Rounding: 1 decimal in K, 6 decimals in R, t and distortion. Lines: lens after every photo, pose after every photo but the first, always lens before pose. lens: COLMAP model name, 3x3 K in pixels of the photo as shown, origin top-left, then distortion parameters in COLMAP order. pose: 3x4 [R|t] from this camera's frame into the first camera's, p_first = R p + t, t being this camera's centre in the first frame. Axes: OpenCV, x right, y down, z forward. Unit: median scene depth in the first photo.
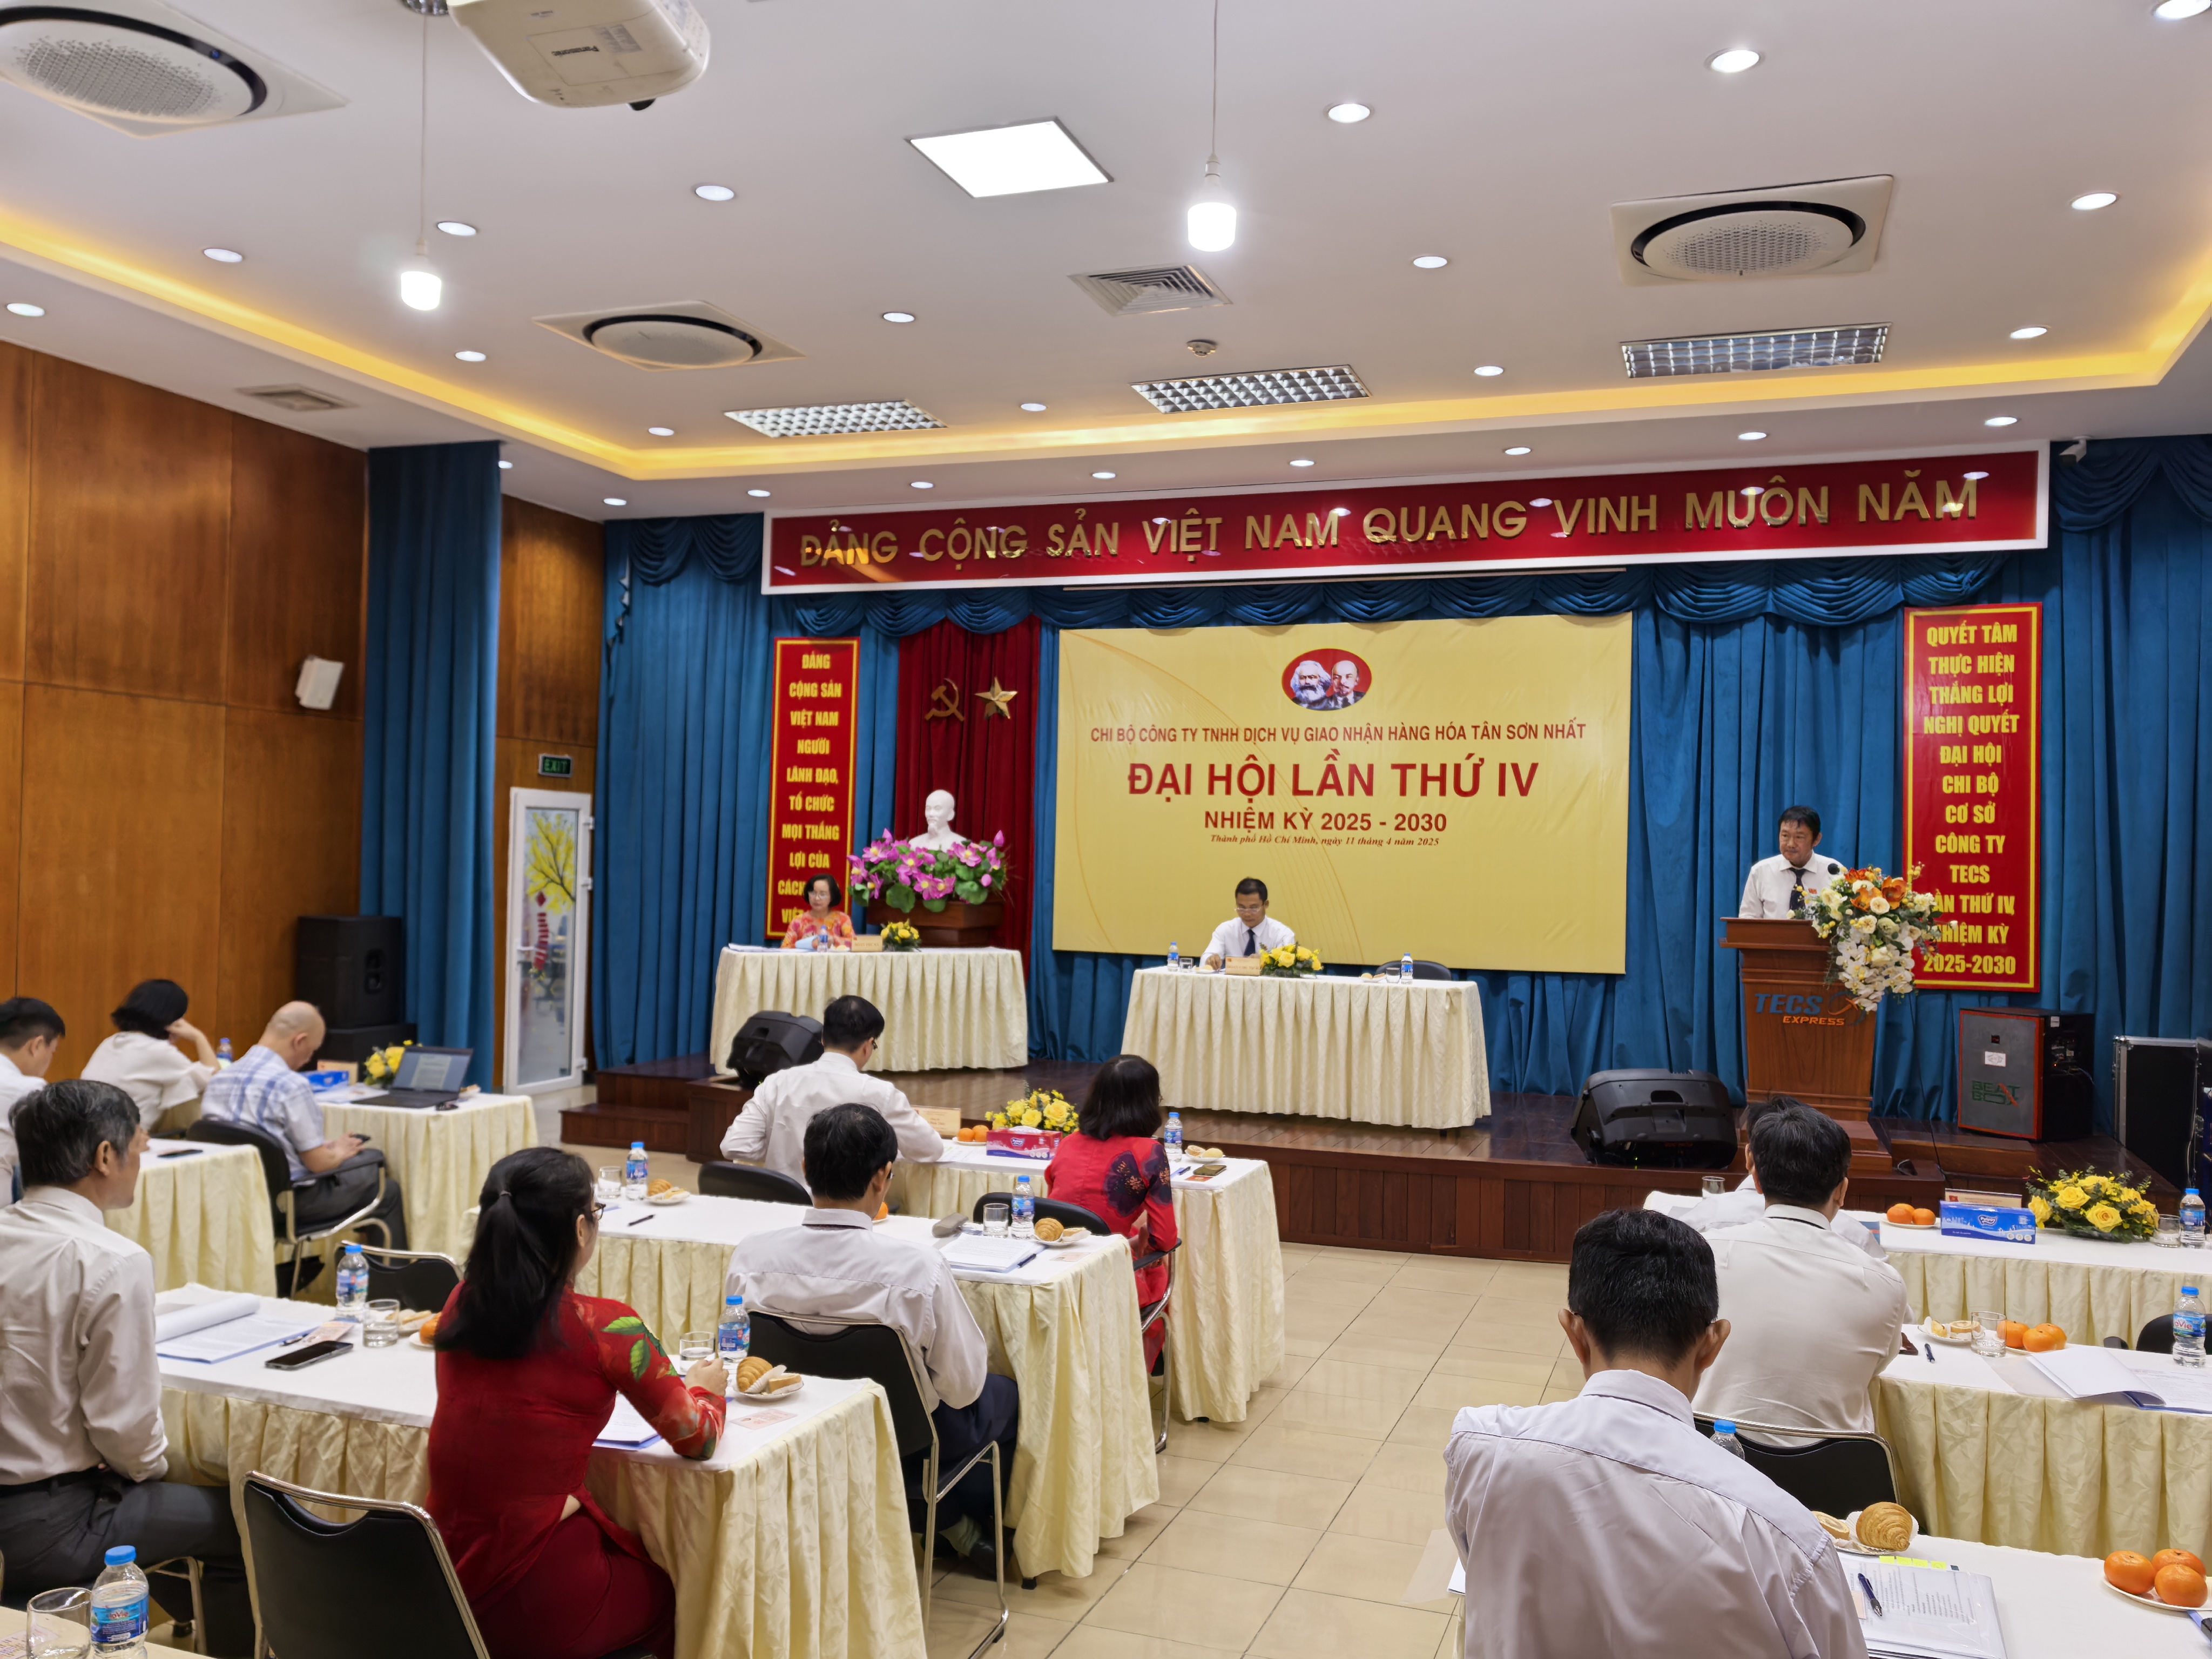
lens RADIAL K [[1761.7, 0, 1098.7], [0, 1761.7, 843.4], [0, 0, 1]] dist [0.005306, 0.003012]
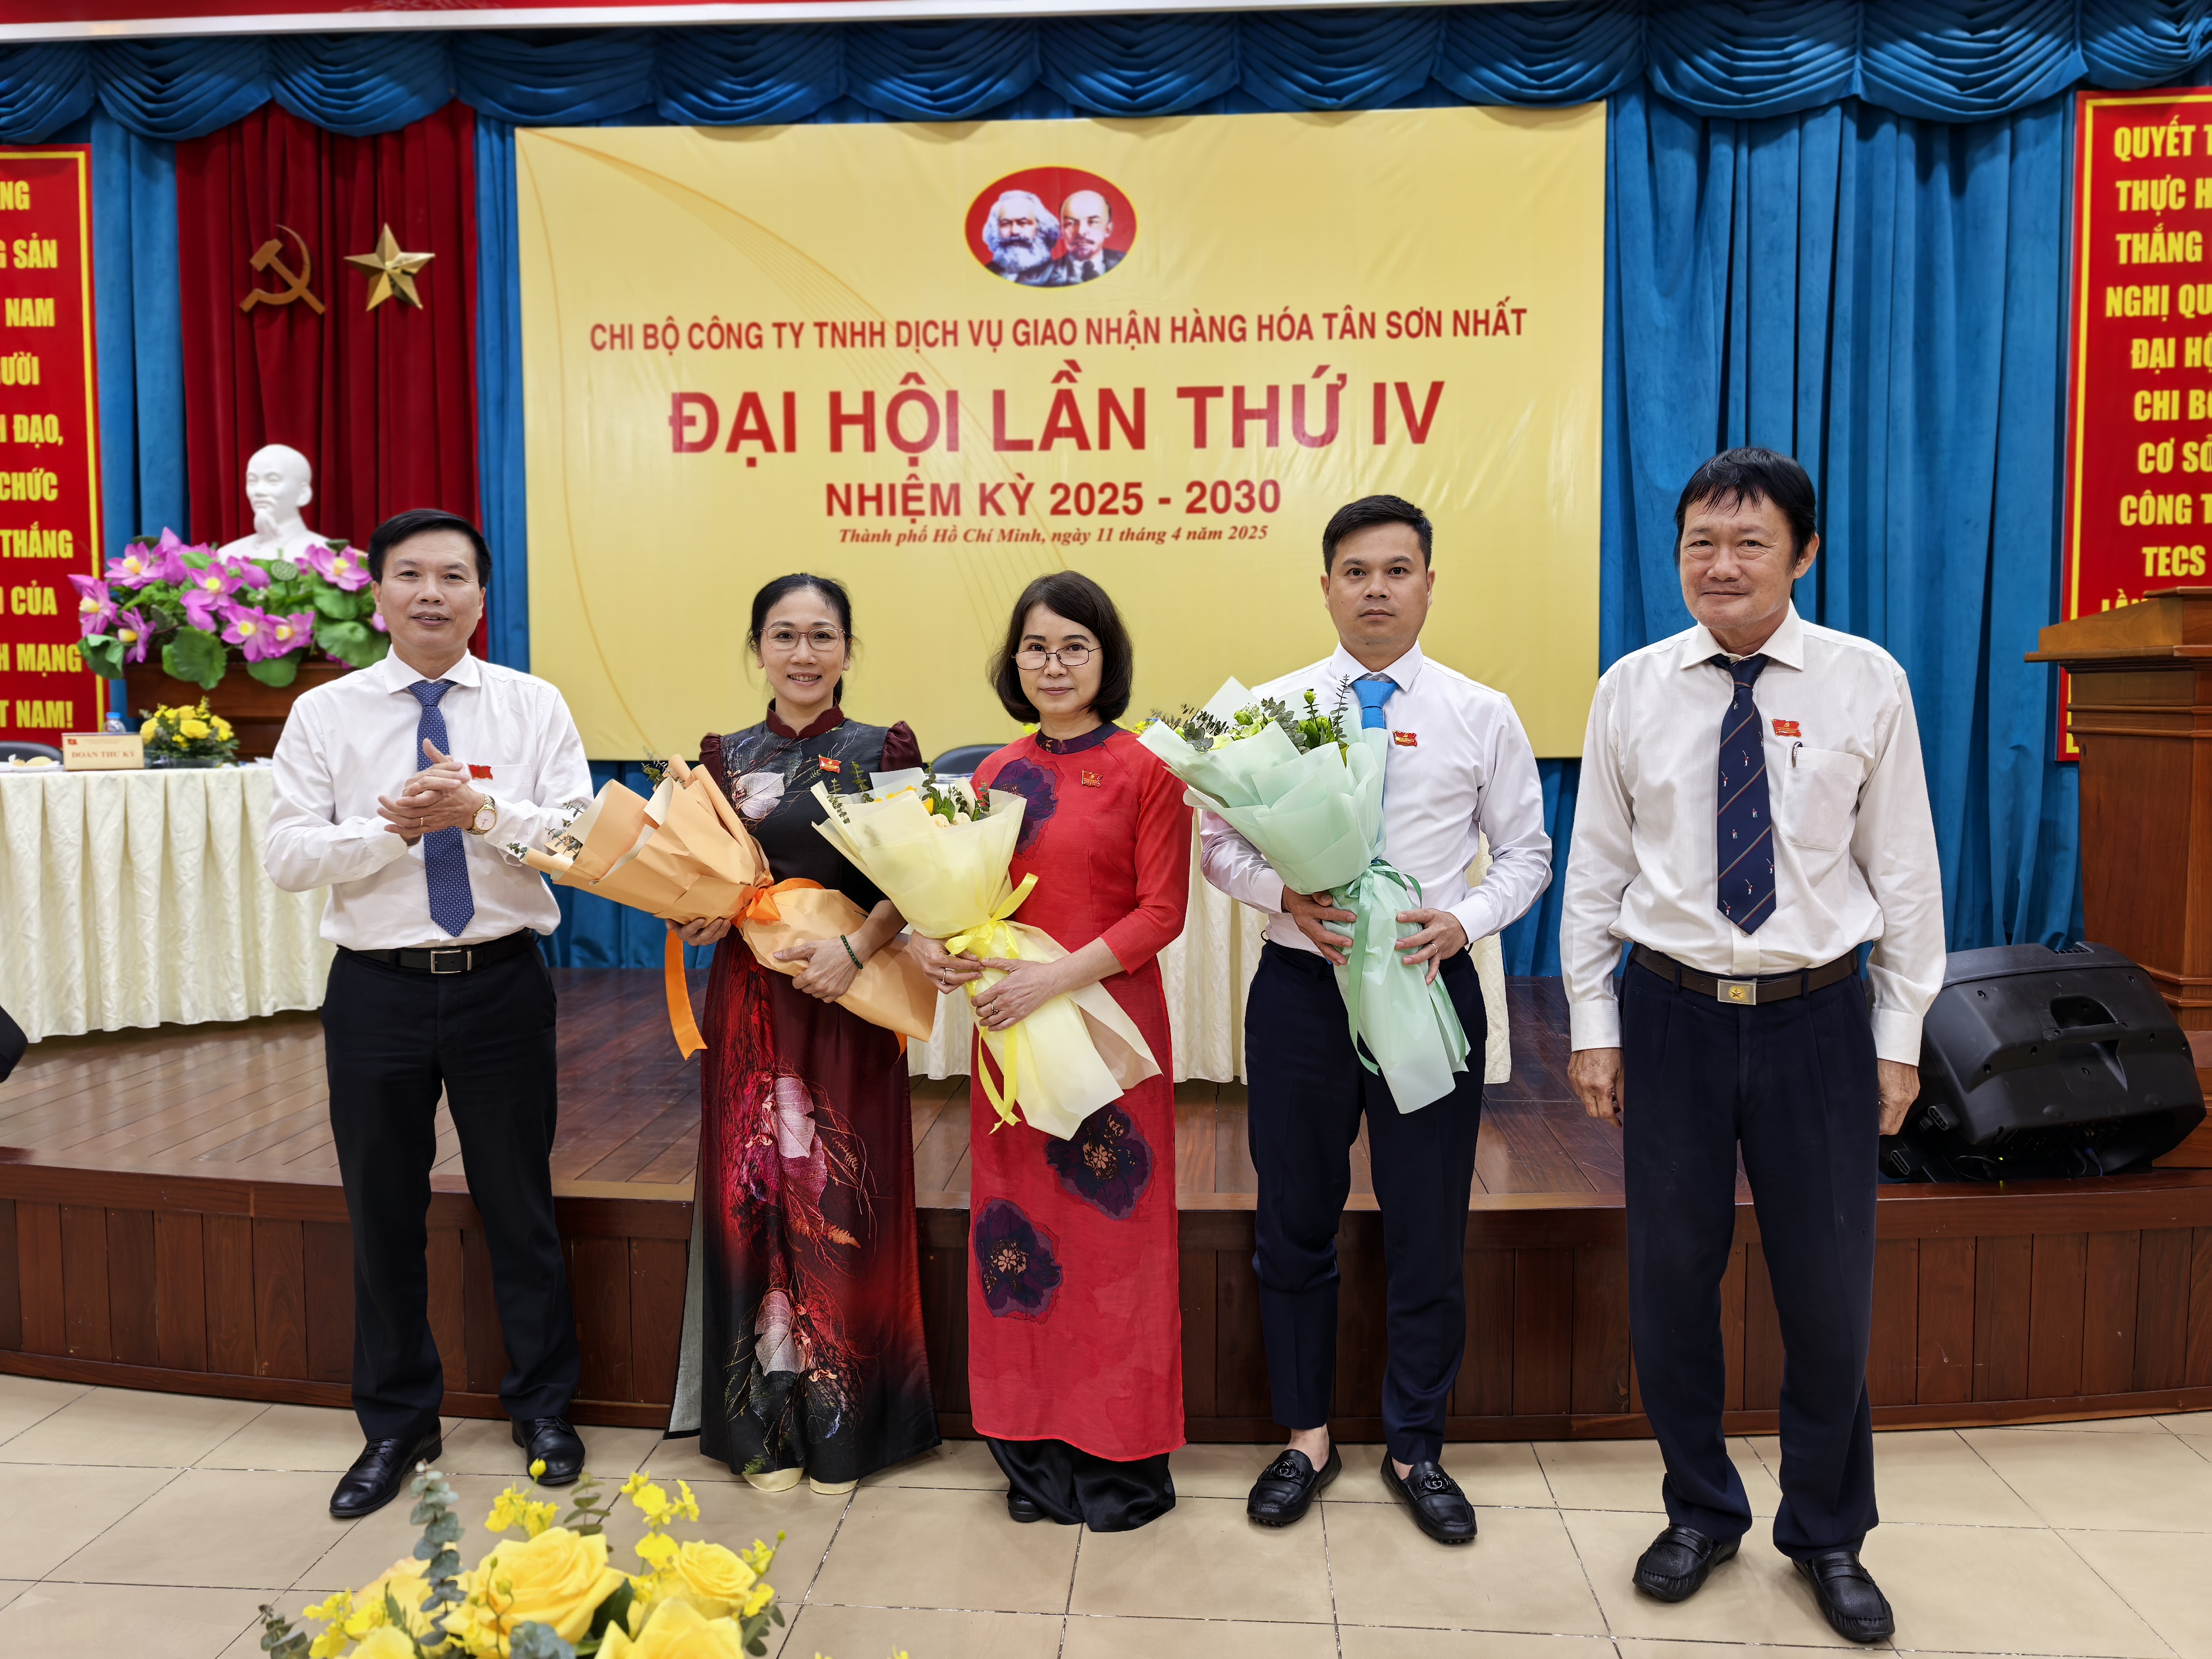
lens RADIAL K [[1761.7, 0, 1110.9], [0, 1761.7, 830.3], [0, 0, 1]] dist [0.005306, 0.003012]
pose [[0.956746, -0.046685, 0.287155, -0.014380], [0.022188, 0.995875, 0.087978, 0.042103], [-0.290077, -0.077801, 0.953835, 0.481377]]
